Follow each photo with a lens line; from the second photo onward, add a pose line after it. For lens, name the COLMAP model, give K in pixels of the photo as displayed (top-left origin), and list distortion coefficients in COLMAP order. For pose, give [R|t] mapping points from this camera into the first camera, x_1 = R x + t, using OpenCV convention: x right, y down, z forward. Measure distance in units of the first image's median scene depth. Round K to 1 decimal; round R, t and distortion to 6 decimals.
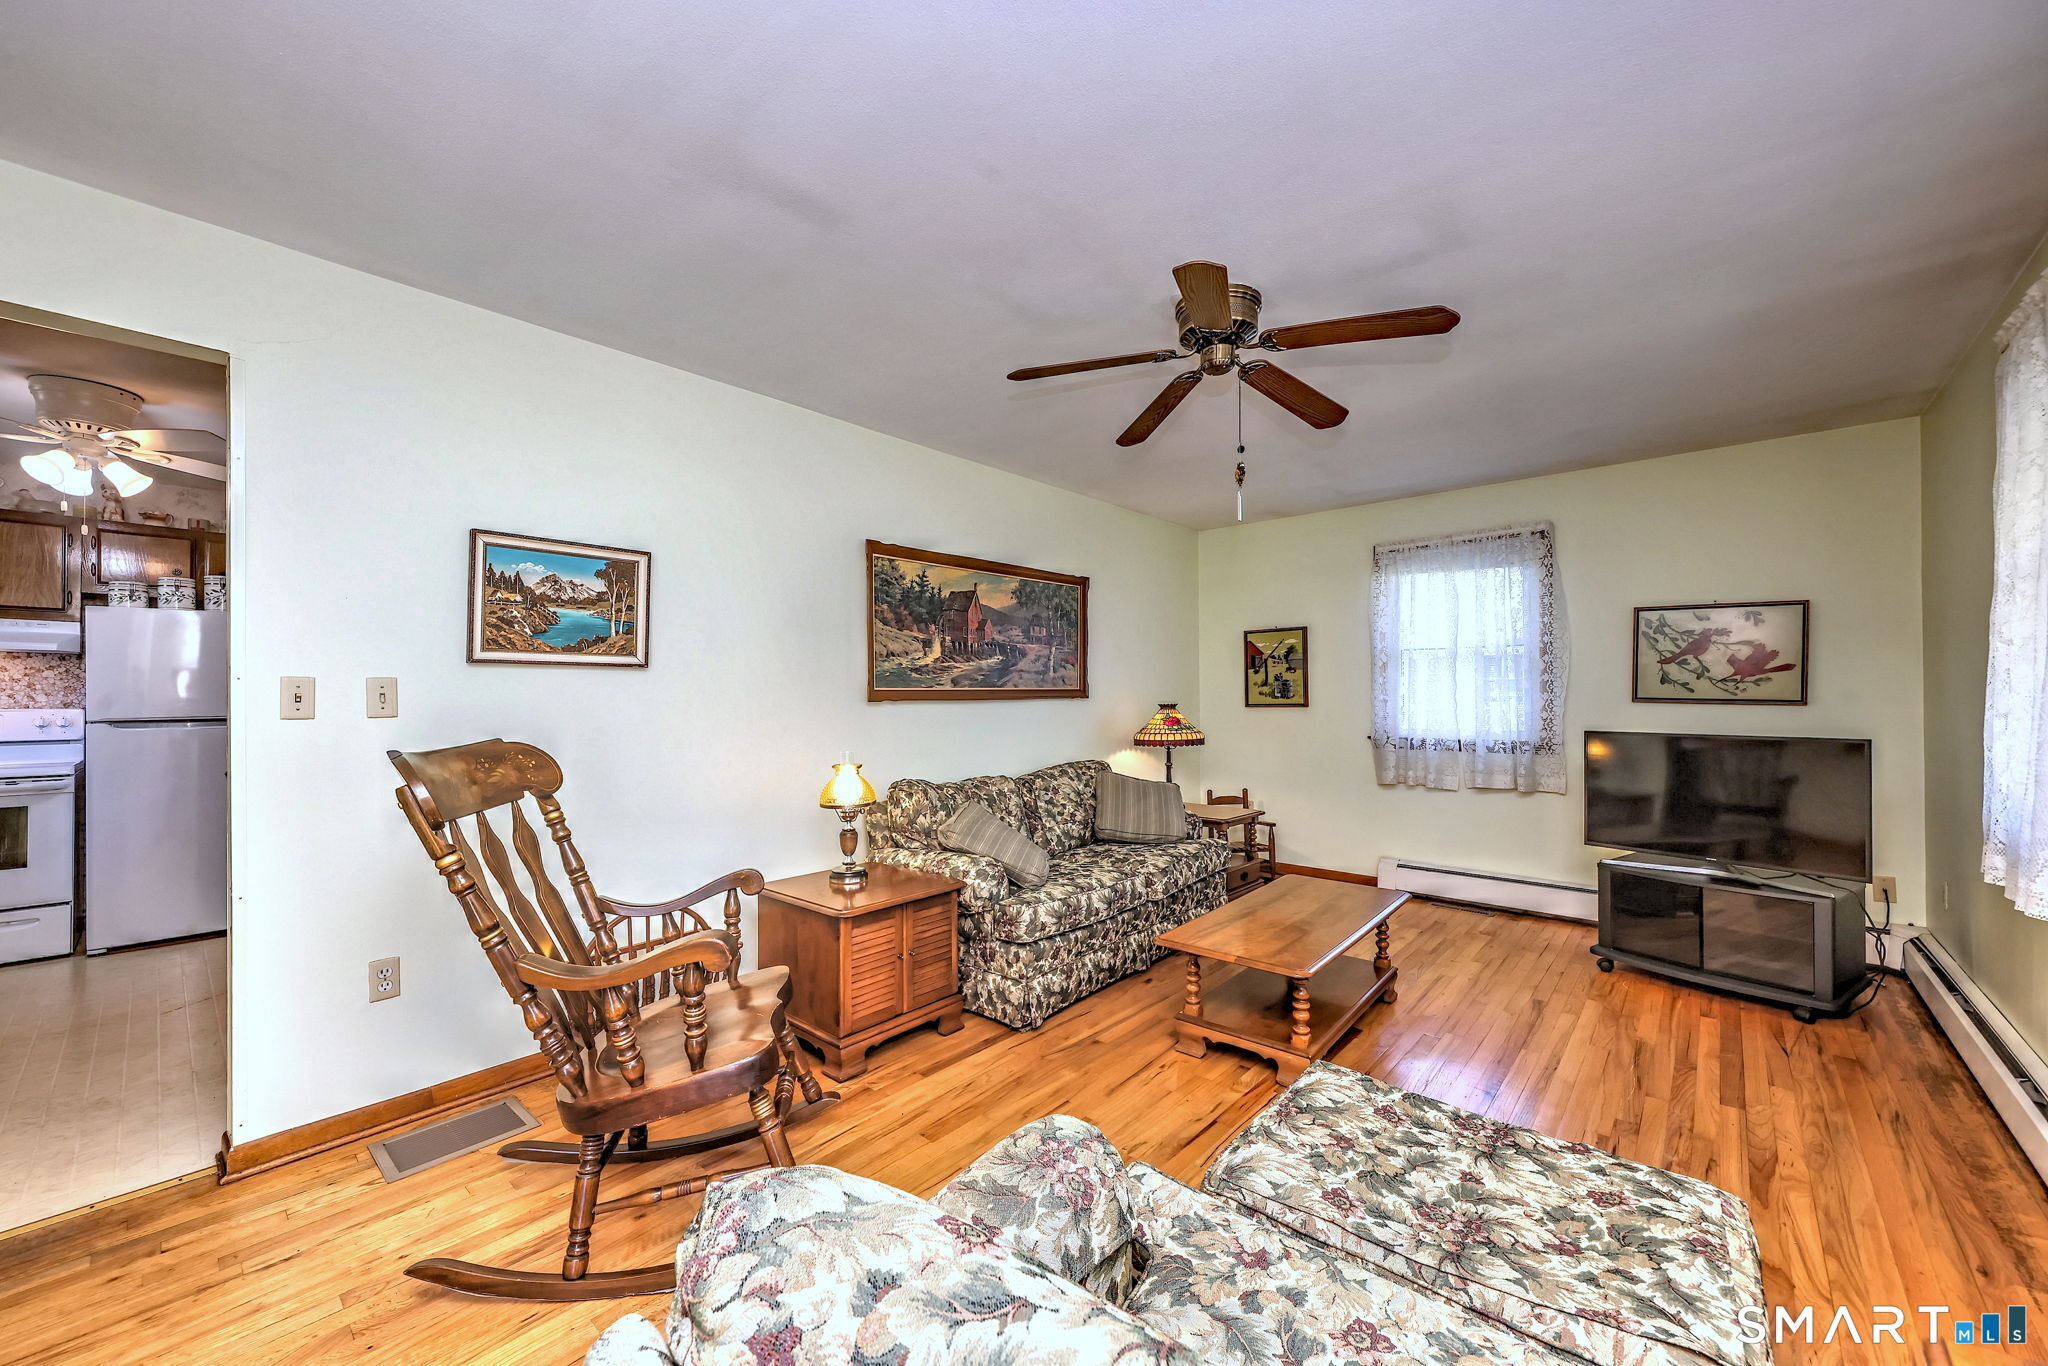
lens RADIAL K [[819.9, 0, 1027.5], [0, 819.9, 682.8], [0, 0, 1]] dist [0.012150, -0.000487]
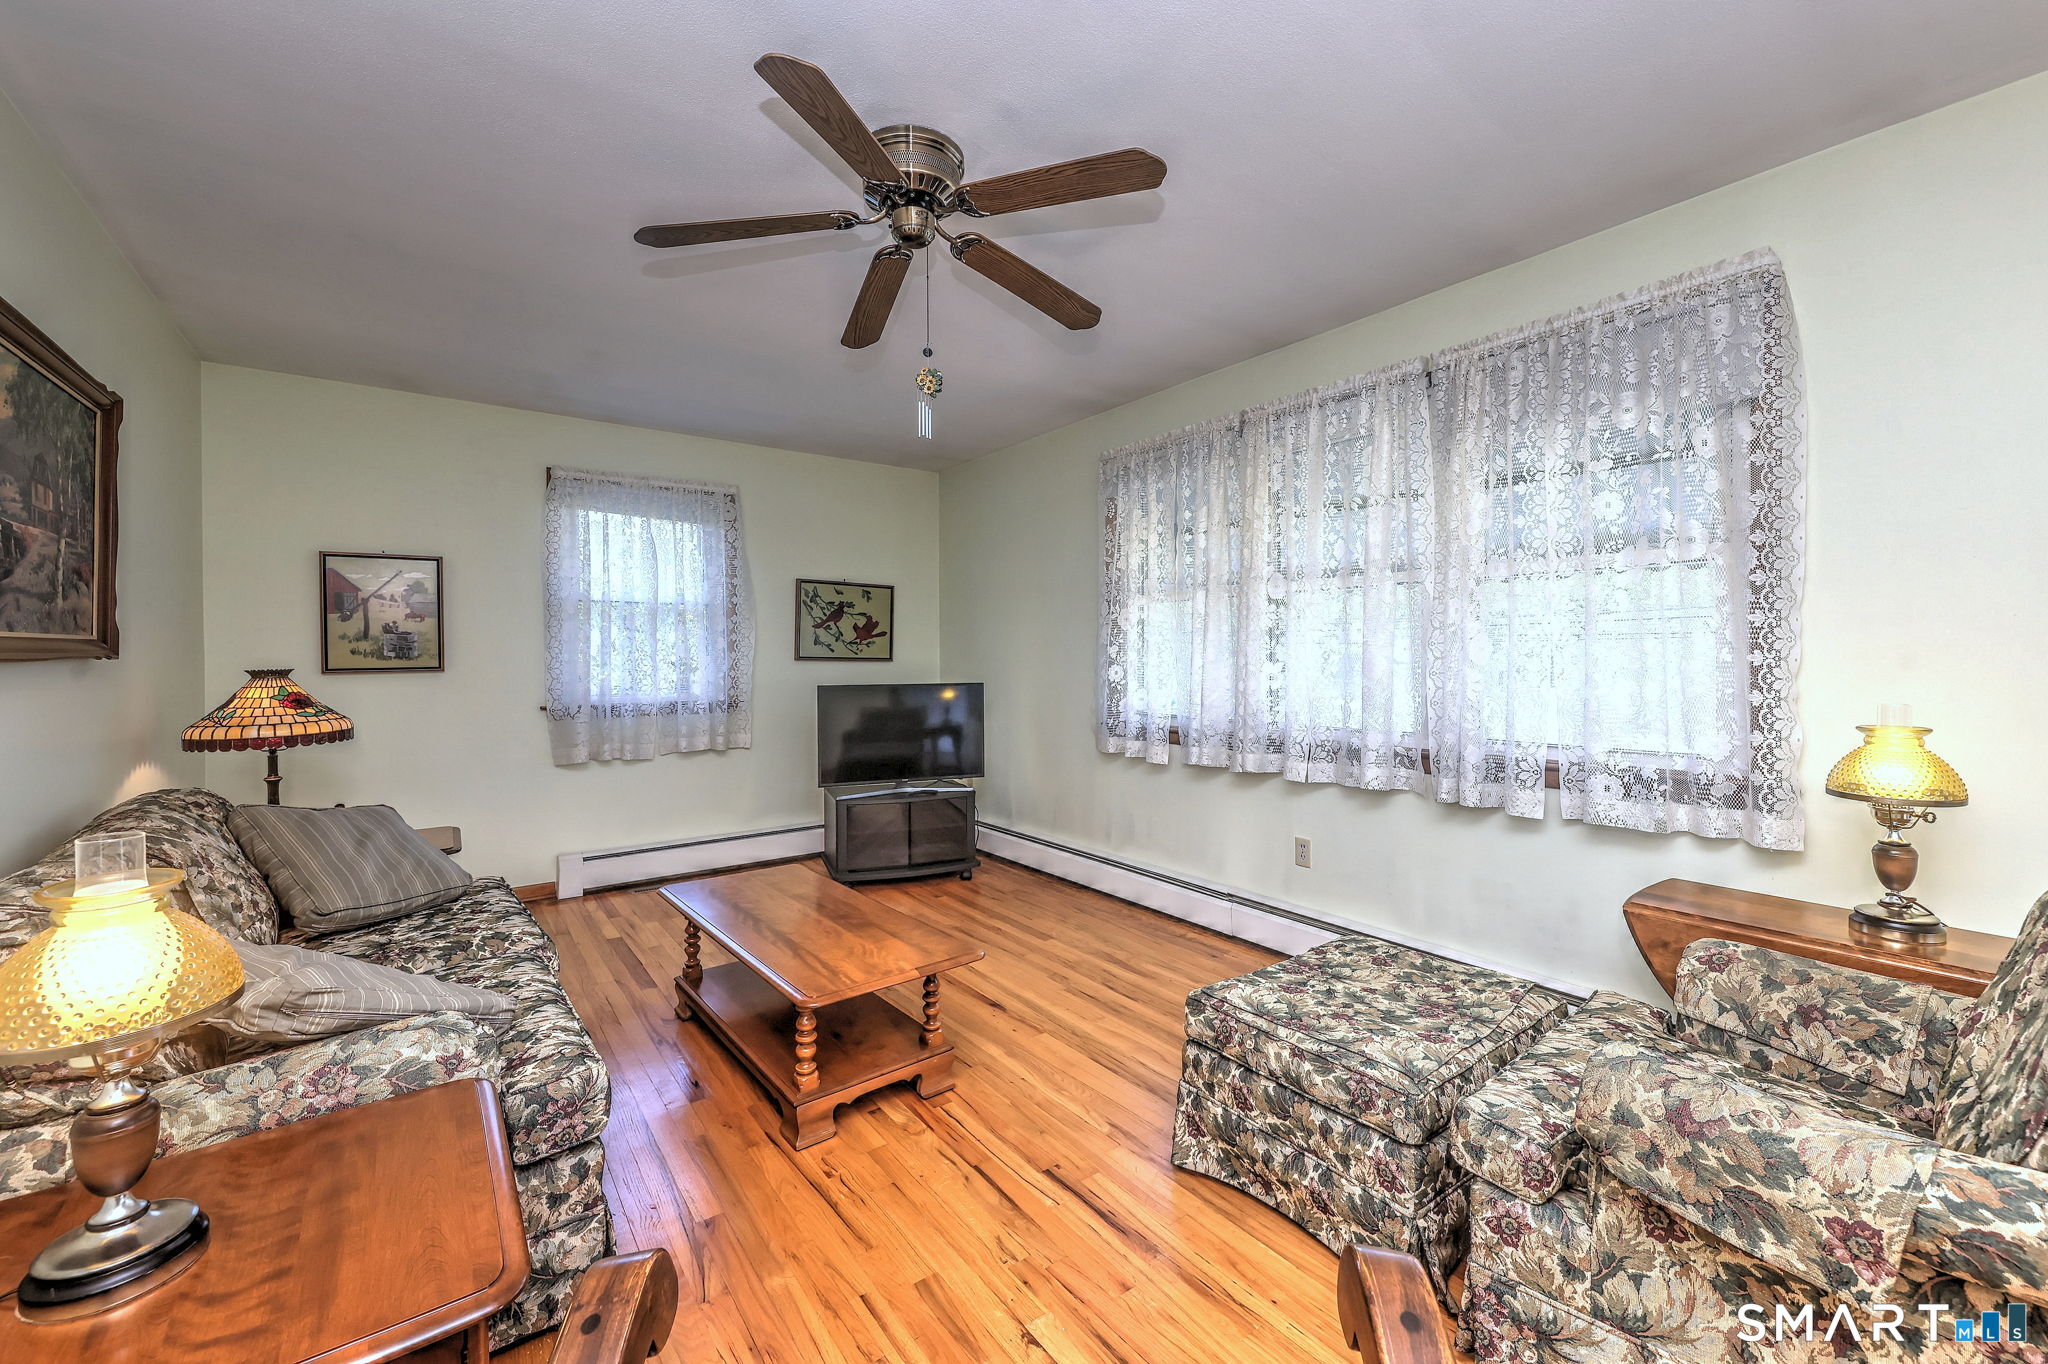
lens RADIAL K [[819.9, 0, 1043.9], [0, 819.9, 655.5], [0, 0, 1]] dist [0.012150, -0.000487]
pose [[0.176282, 0.001335, 0.984339, -0.333921], [-0.010637, 0.999943, 0.000549, 0.012132], [-0.984282, -0.010567, 0.176286, 0.463302]]
